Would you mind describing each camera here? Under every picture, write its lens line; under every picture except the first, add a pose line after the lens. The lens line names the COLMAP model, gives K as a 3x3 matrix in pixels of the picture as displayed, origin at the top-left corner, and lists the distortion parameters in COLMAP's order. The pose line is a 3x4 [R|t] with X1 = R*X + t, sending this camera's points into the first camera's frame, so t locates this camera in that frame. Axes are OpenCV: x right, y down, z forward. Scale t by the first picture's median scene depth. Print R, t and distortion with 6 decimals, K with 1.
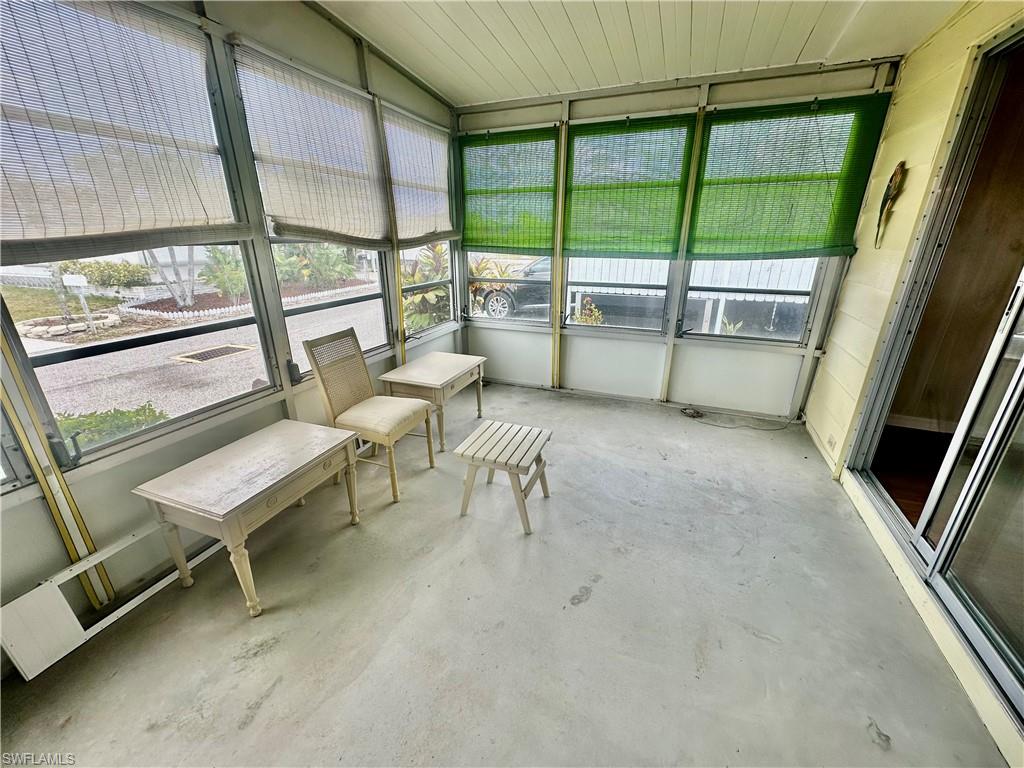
lens RADIAL K [[407.5, 0, 509.8], [0, 407.5, 383.0], [0, 0, 1]] dist [-0.002294, 0.001068]
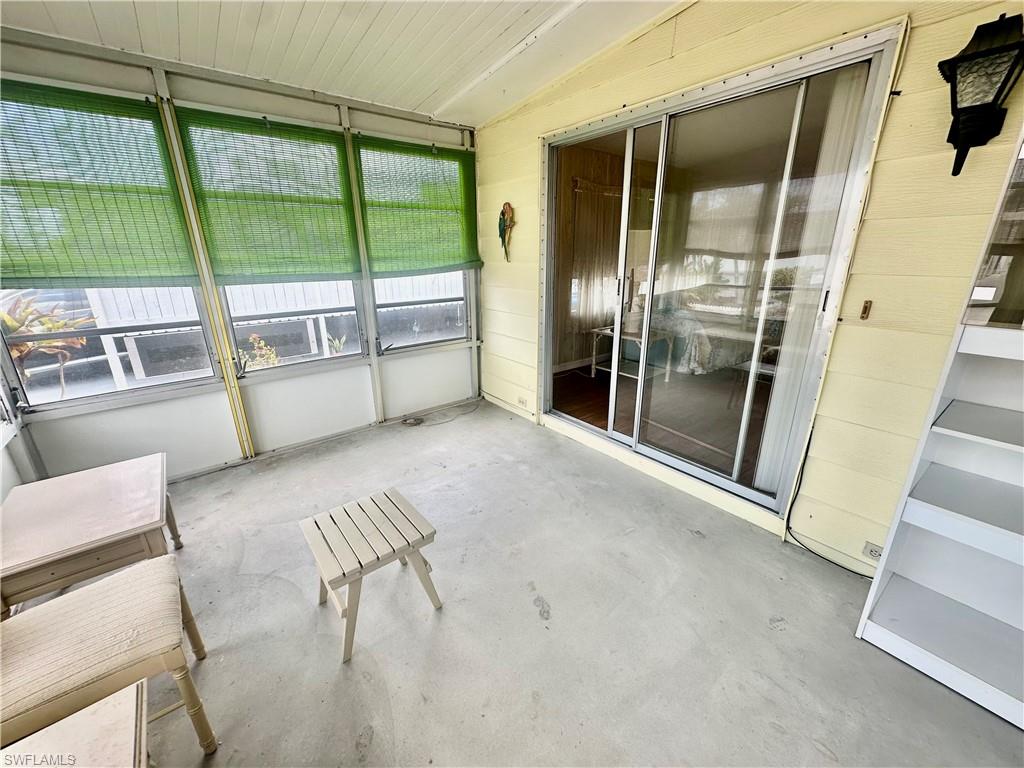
lens RADIAL K [[407.5, 0, 510.2], [0, 407.5, 384.4], [0, 0, 1]] dist [-0.002294, 0.001068]
pose [[0.495295, -0.272511, 0.824876, -0.295045], [0.308061, 0.942915, 0.126533, -0.080022], [-0.812269, 0.191441, 0.550971, 0.223364]]
